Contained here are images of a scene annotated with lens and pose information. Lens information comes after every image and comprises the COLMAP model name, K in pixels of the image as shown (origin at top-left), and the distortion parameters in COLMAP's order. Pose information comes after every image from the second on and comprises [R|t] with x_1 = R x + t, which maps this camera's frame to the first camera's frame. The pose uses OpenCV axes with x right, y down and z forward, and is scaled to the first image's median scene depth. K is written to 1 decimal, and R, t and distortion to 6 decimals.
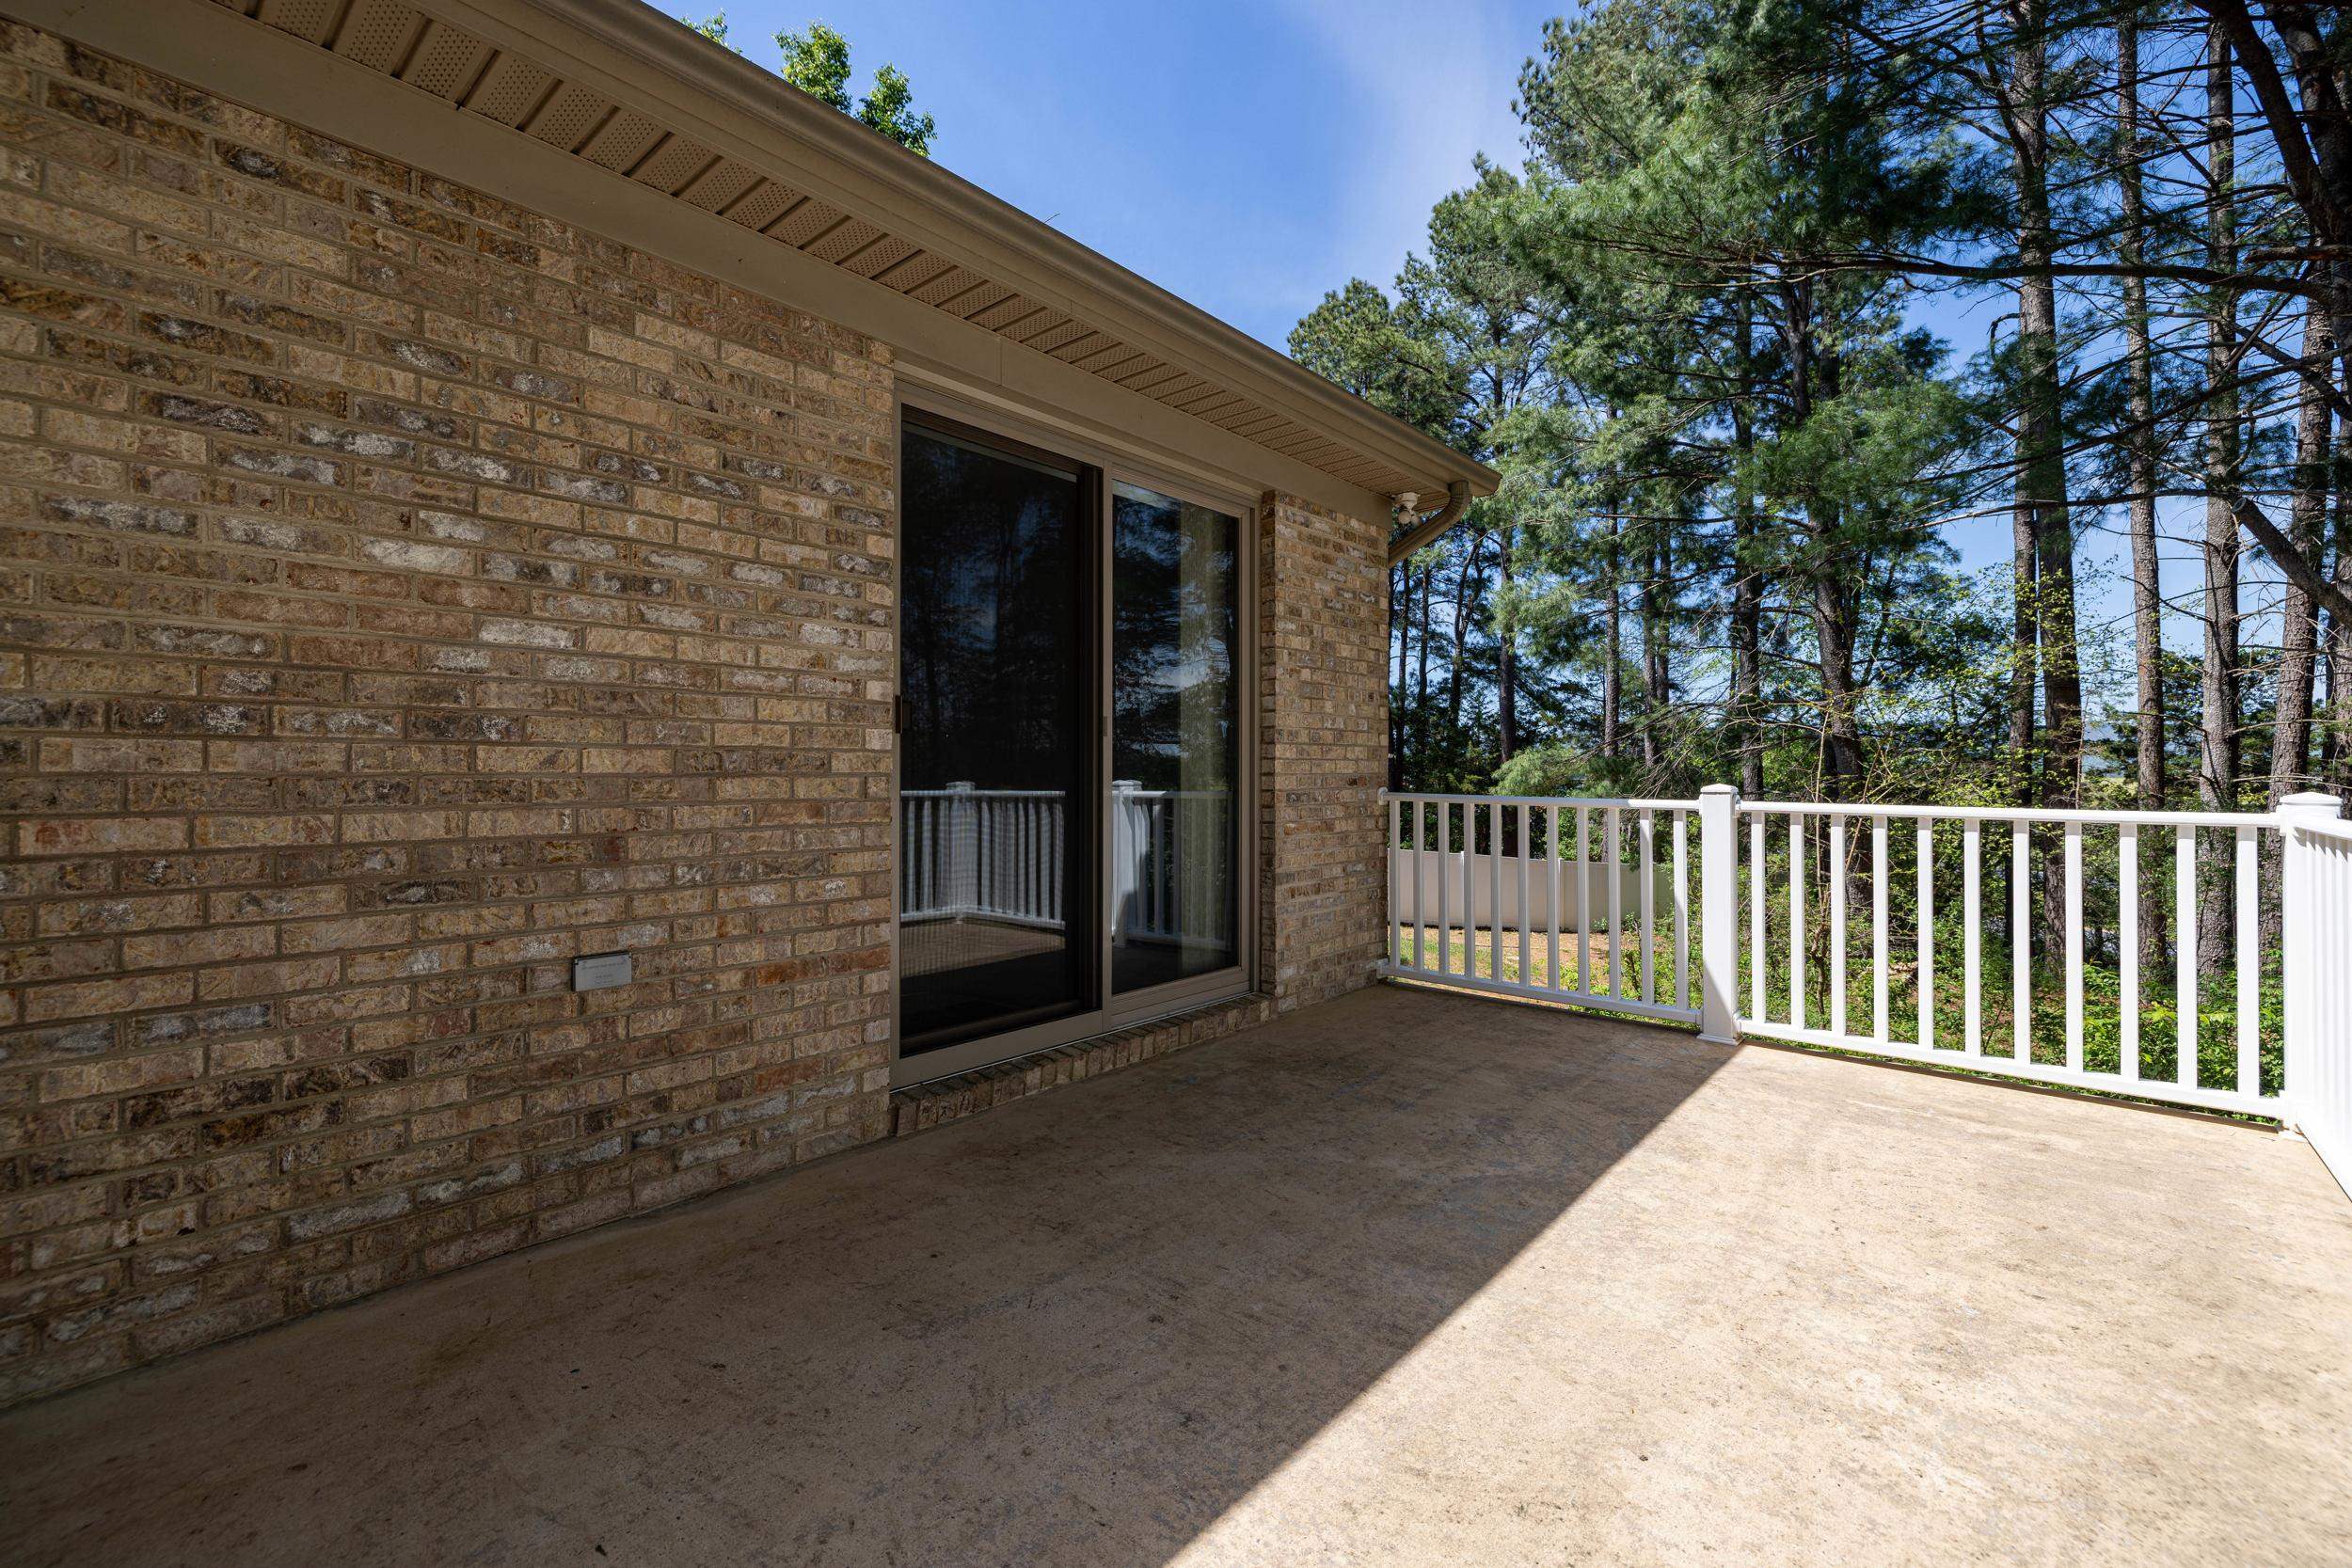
lens RADIAL K [[976.0, 0, 1174.4], [0, 976.0, 768.6], [0, 0, 1]] dist [-0.001295, -0.000237]
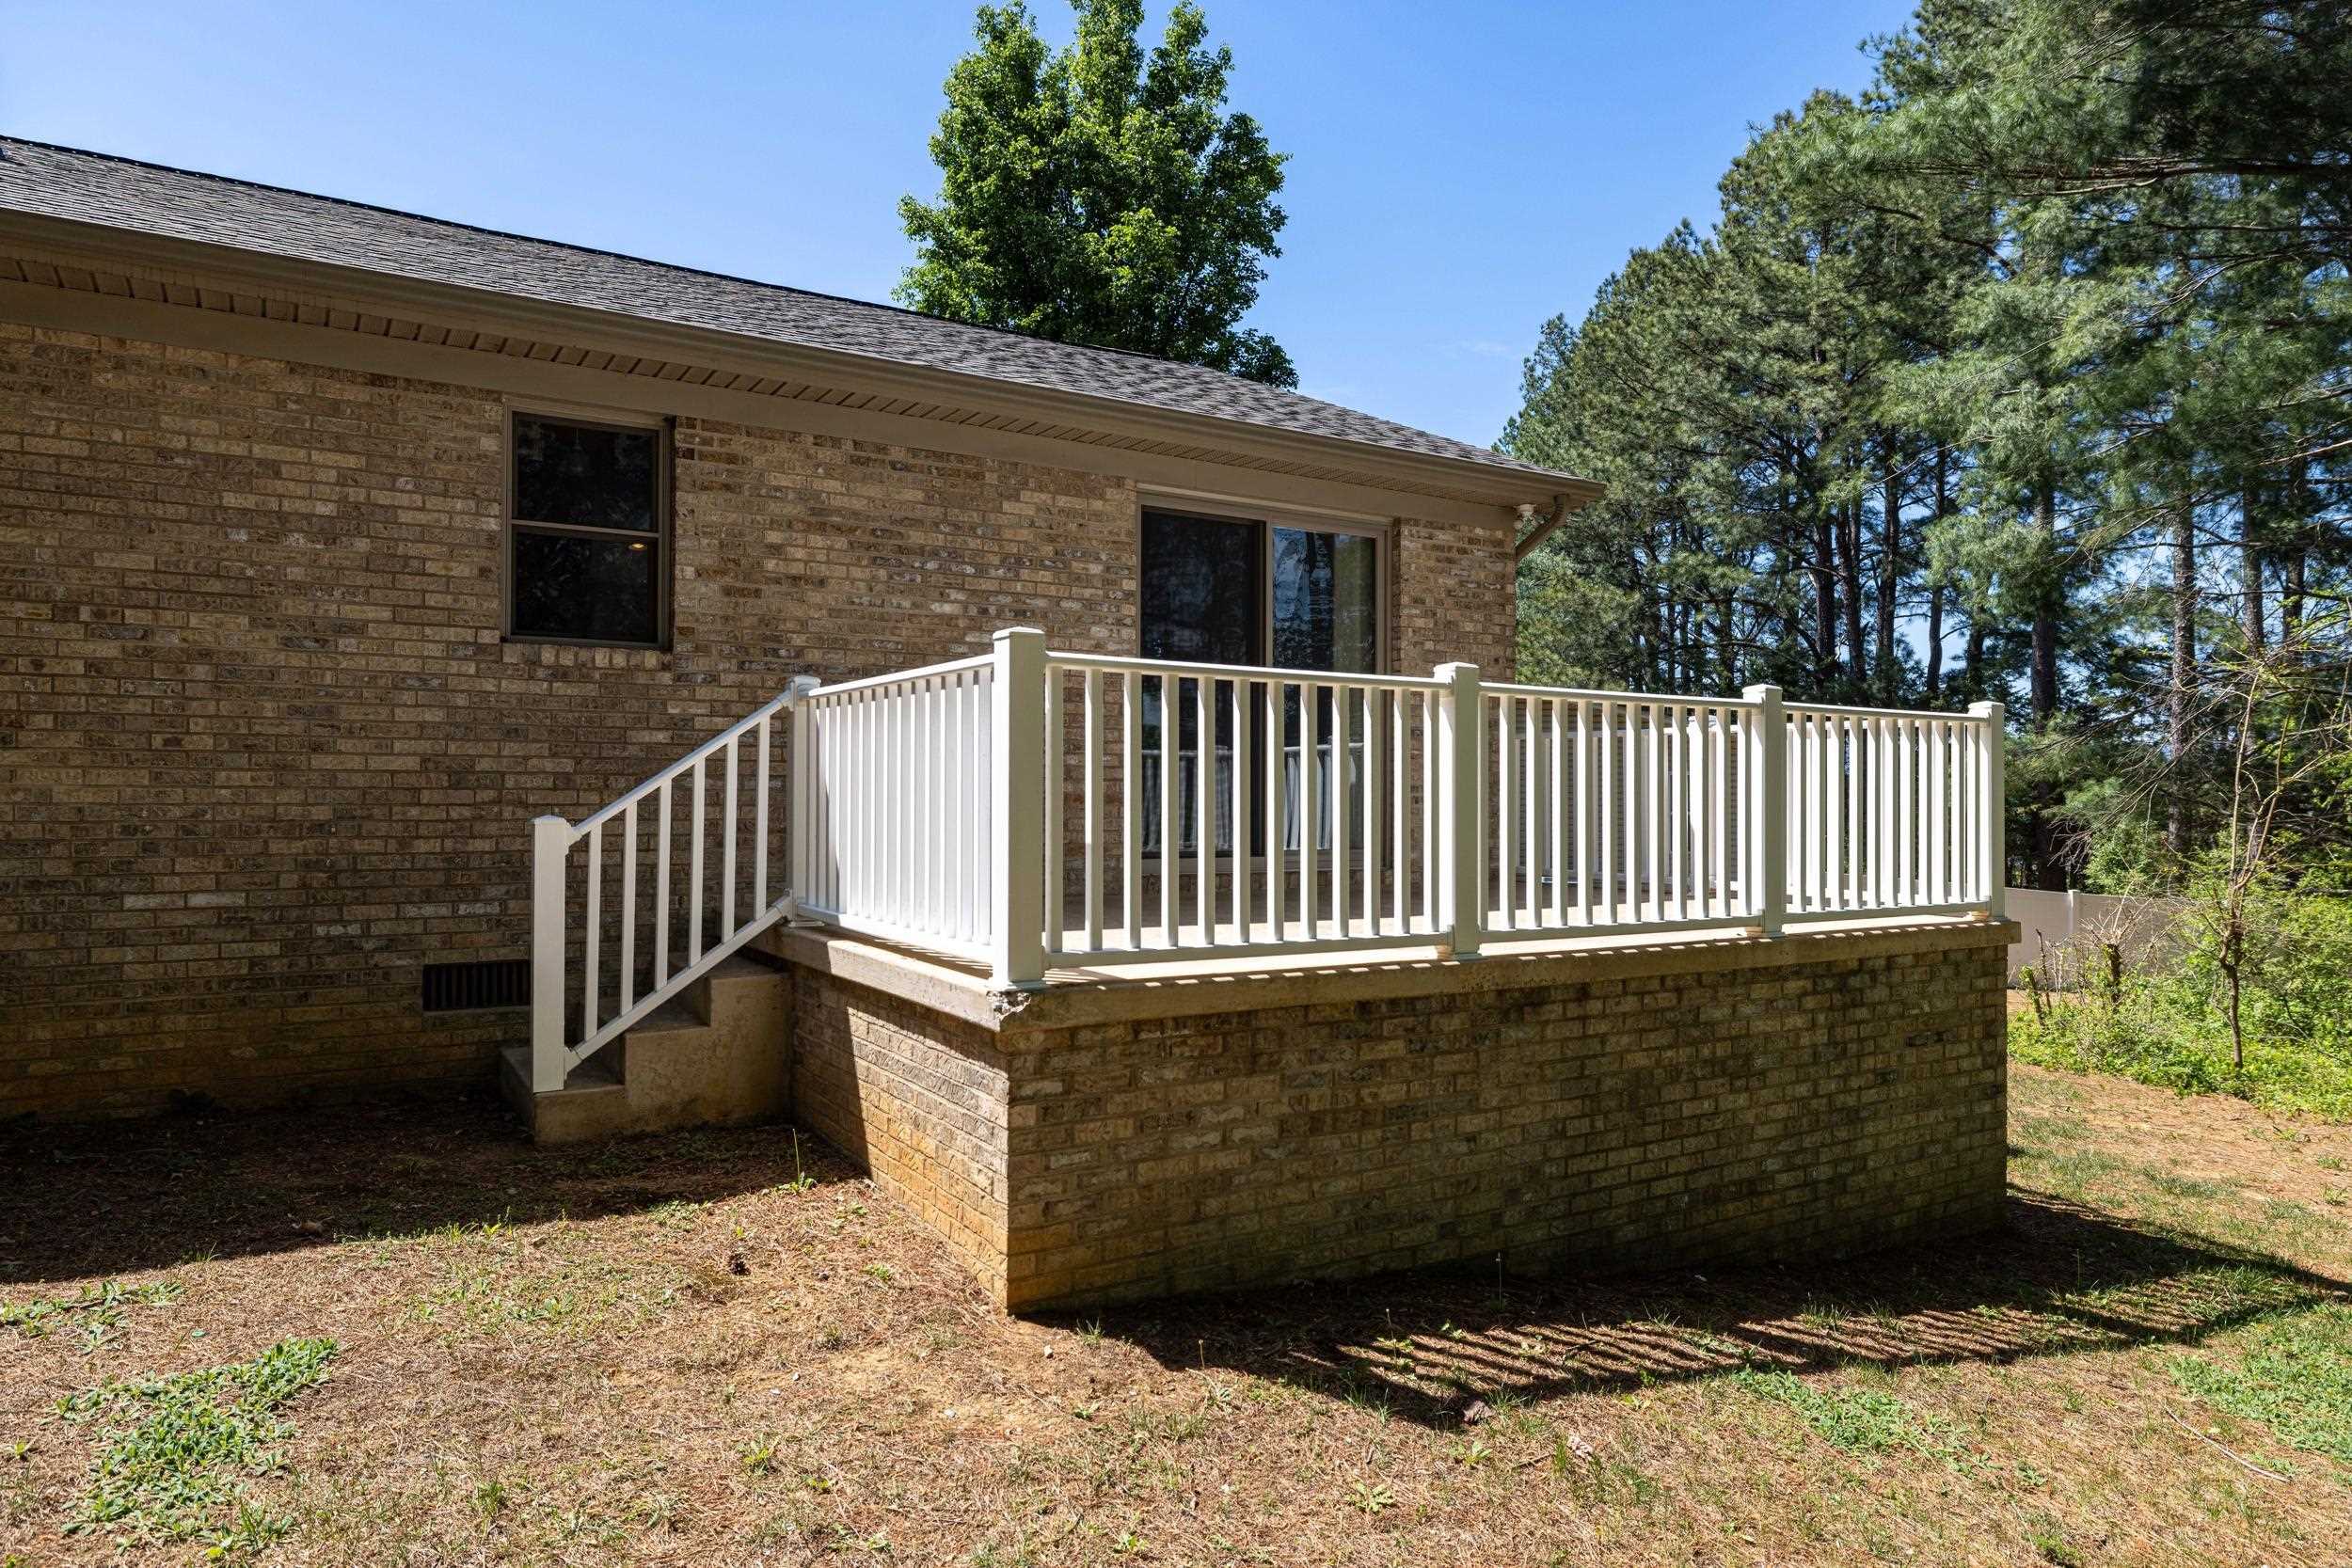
lens RADIAL K [[1340.9, 0, 1176.0], [0, 1340.9, 784.0], [0, 0, 1]] dist [-0.007619, -0.000132]
pose [[0.953865, 0.000177, -0.300235, 0.655134], [-0.001140, 0.999995, -0.003031, 0.194528], [0.300233, 0.003233, 0.953860, -1.683559]]
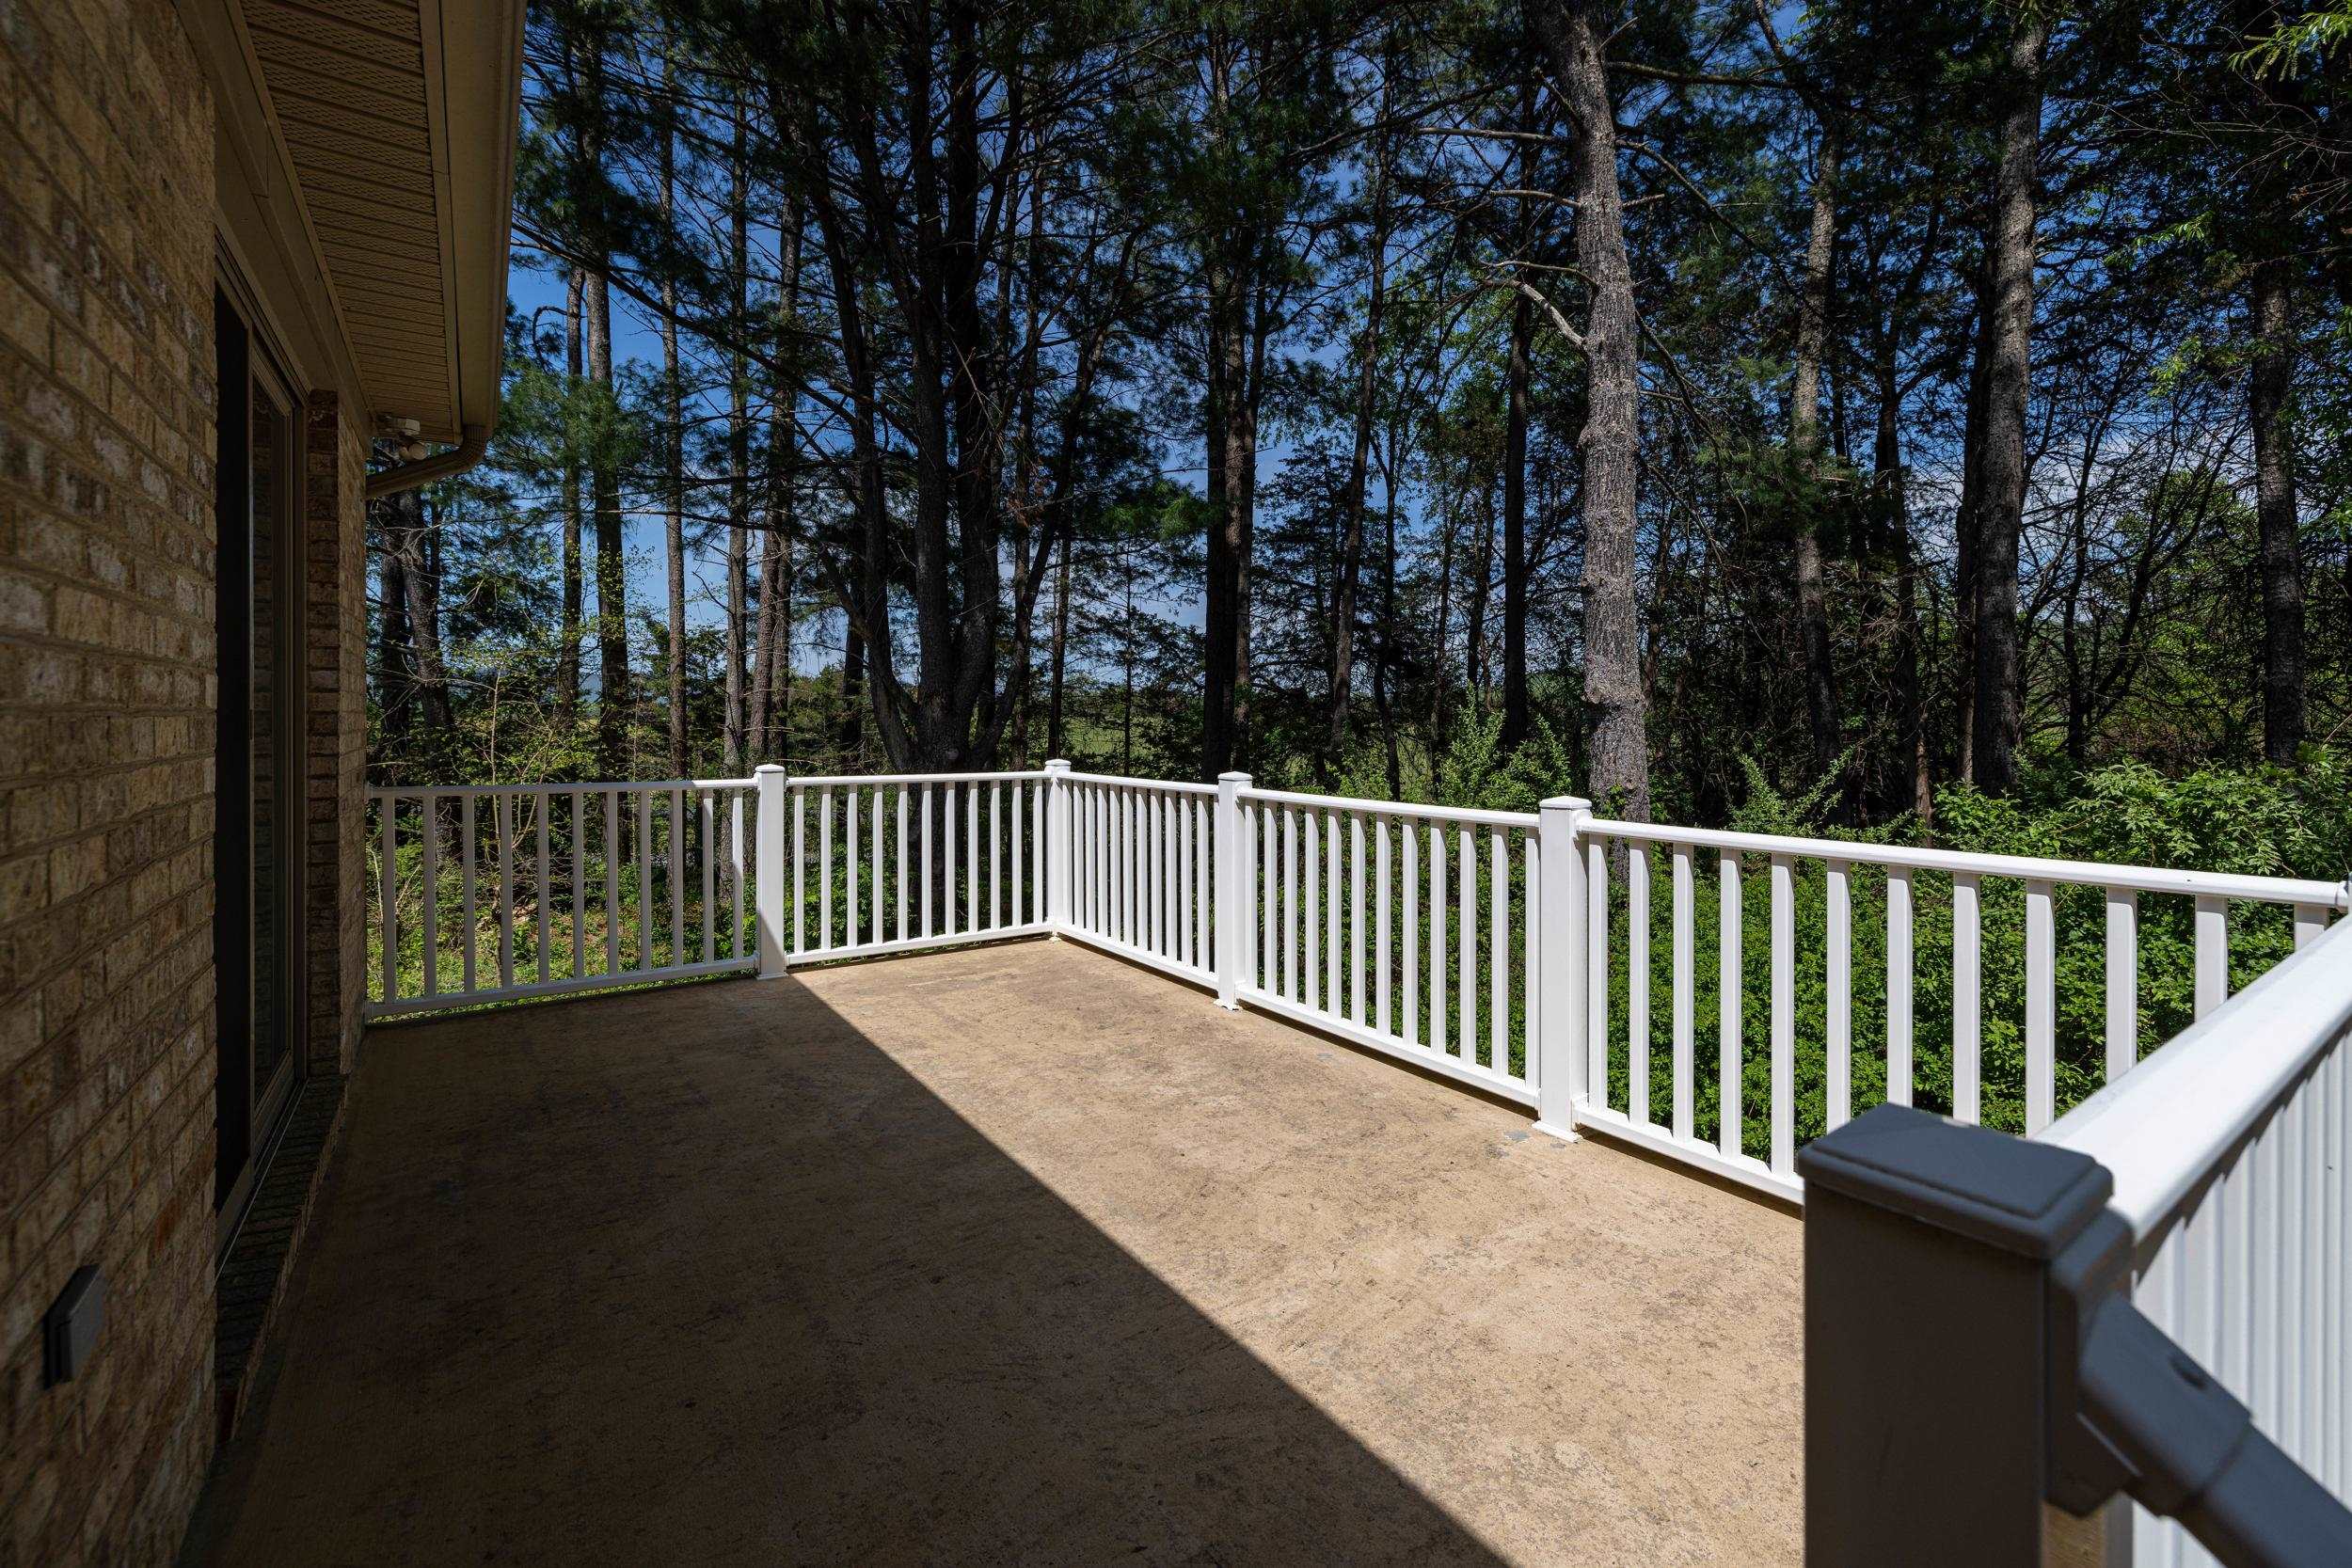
lens RADIAL K [[1014.4, 0, 1170.7], [0, 1014.4, 715.3], [0, 0, 1]] dist [-0.003506, -0.000199]
pose [[0.243078, -0.000981, 0.970006, -0.845515], [-0.005410, 0.999983, 0.002367, -0.079189], [-0.969992, -0.005823, 0.243069, 0.341793]]
